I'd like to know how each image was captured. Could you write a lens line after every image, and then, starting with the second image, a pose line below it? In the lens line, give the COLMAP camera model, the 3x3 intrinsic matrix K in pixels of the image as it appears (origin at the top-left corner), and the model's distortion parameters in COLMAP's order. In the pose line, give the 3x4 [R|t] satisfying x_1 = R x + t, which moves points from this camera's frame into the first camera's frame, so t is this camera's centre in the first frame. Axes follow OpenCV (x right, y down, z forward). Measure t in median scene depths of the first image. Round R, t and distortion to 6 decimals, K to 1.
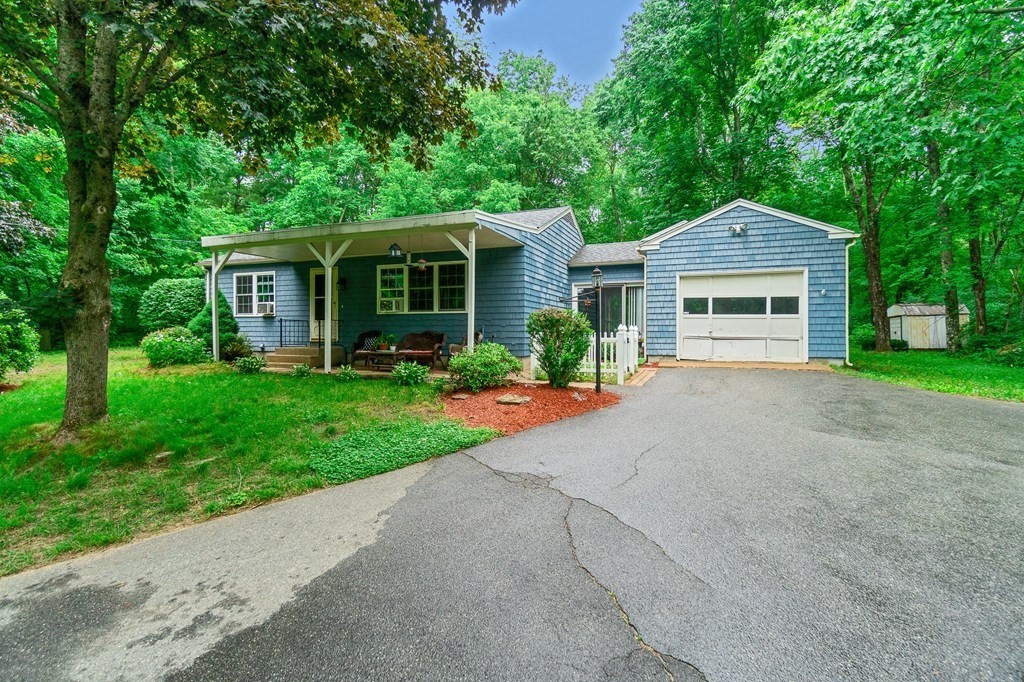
lens RADIAL K [[484.4, 0, 514.9], [0, 484.4, 336.9], [0, 0, 1]] dist [-0.004434, 0.000590]
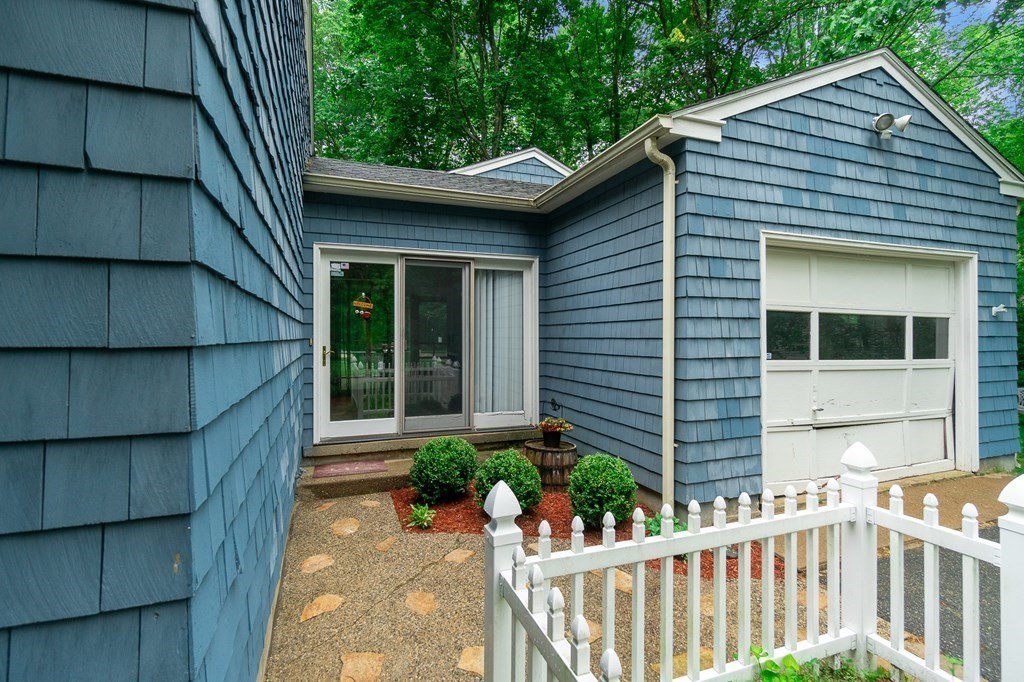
lens RADIAL K [[484.4, 0, 514.9], [0, 484.4, 335.6], [0, 0, 1]] dist [-0.004434, 0.000590]
pose [[0.743436, -0.001675, 0.668805, 0.007640], [0.004860, 0.999984, -0.002898, -0.066900], [-0.668790, 0.005405, 0.743432, 0.921934]]
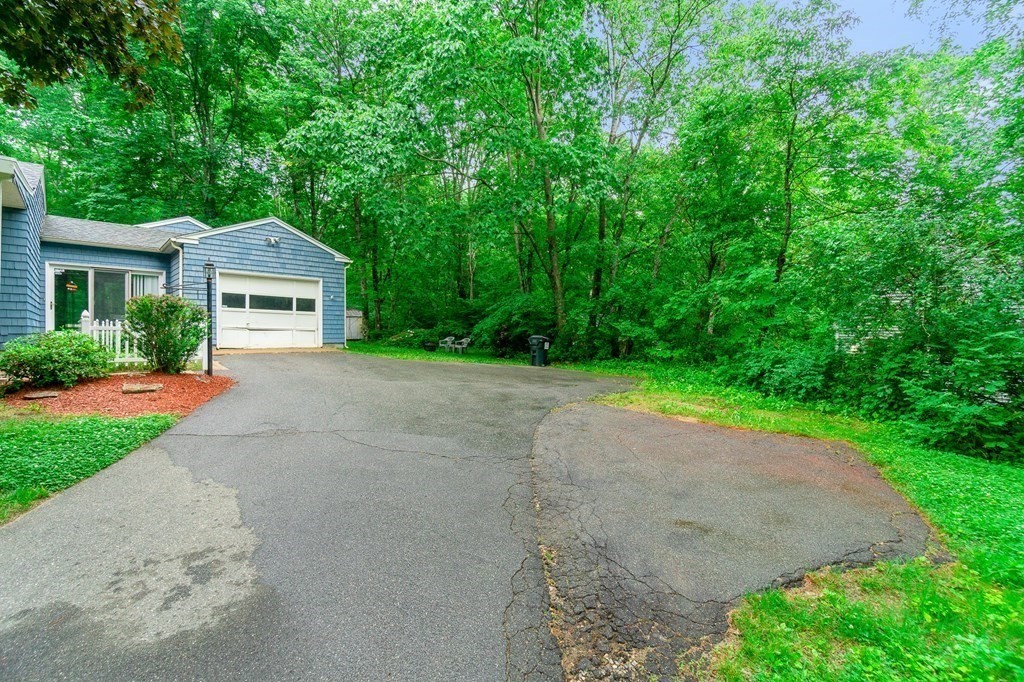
lens RADIAL K [[436.2, 0, 512.5], [0, 436.2, 335.1], [0, 0, 1]] dist [-0.004114, -0.000564]
pose [[0.402540, -0.003292, 0.915397, -0.313349], [0.000049, 0.999994, 0.003574, 0.014110], [-0.915402, -0.001394, 0.402537, -0.008770]]
